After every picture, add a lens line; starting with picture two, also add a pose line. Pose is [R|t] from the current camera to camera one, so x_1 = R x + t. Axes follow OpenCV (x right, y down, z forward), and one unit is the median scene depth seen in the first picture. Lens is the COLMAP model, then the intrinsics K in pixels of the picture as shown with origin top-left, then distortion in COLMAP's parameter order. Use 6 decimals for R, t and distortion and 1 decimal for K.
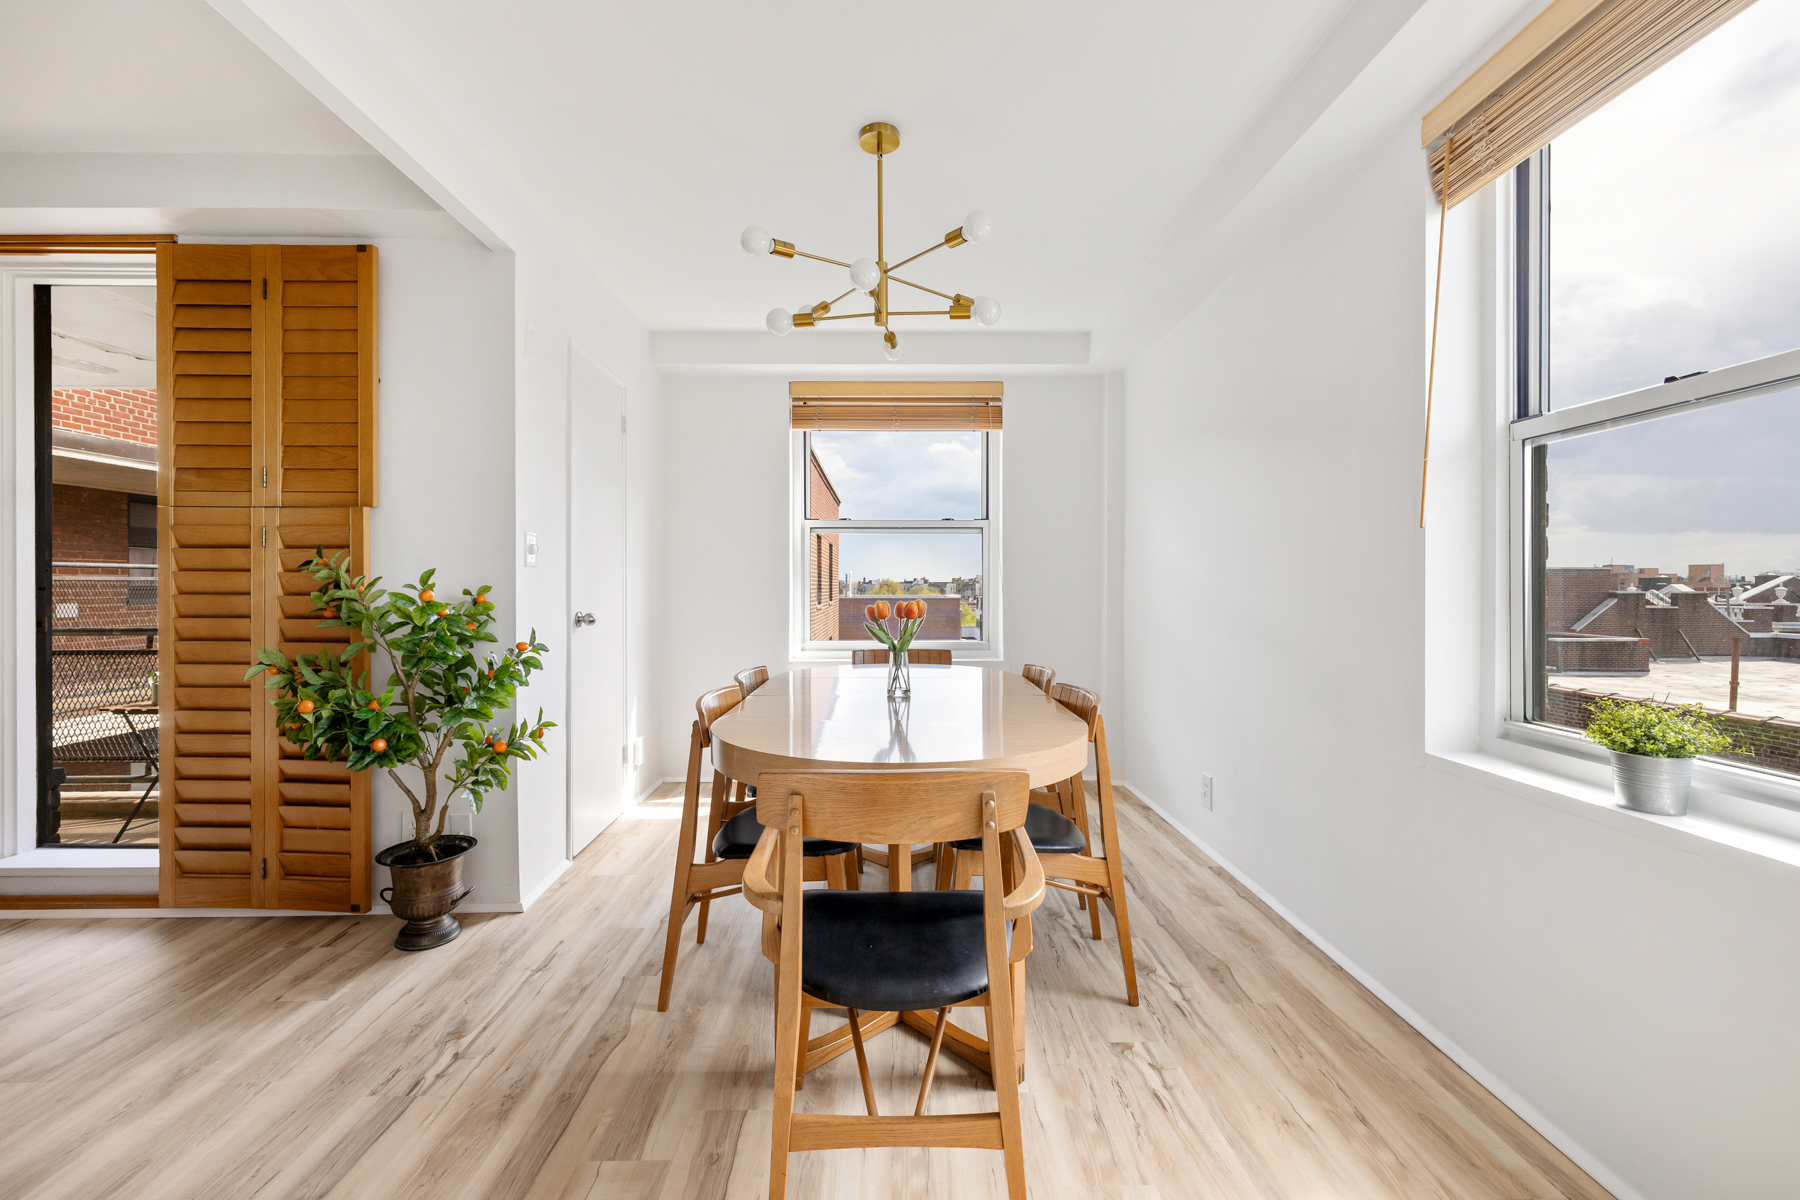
lens RADIAL K [[743.8, 0, 902.7], [0, 743.8, 593.6], [0, 0, 1]] dist [0.001473, 0.000077]
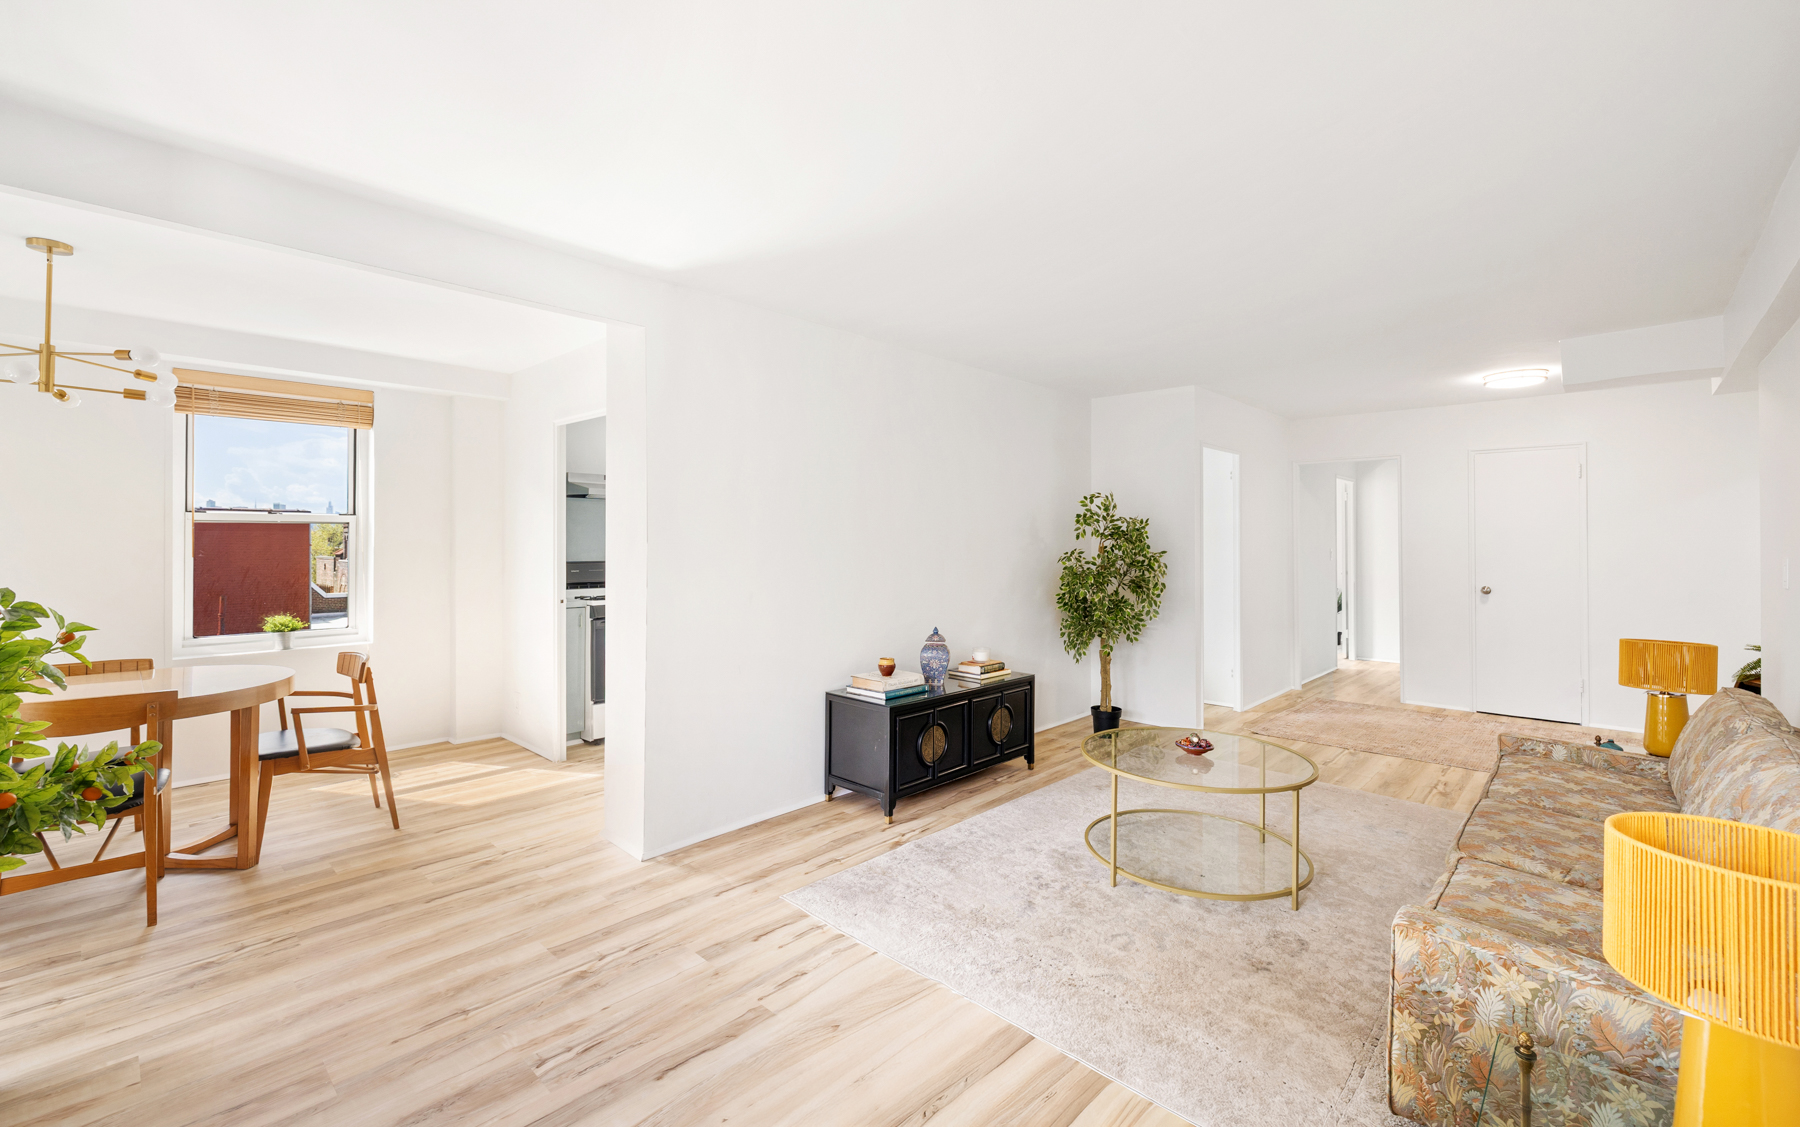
lens RADIAL K [[795.9, 0, 901.6], [0, 795.9, 556.7], [0, 0, 1]] dist [-0.000640, -0.000138]
pose [[-0.720369, 0.003670, 0.693582, -2.166244], [0.007799, 0.999966, 0.002810, -0.080554], [-0.693548, 0.007434, -0.720373, 1.049413]]
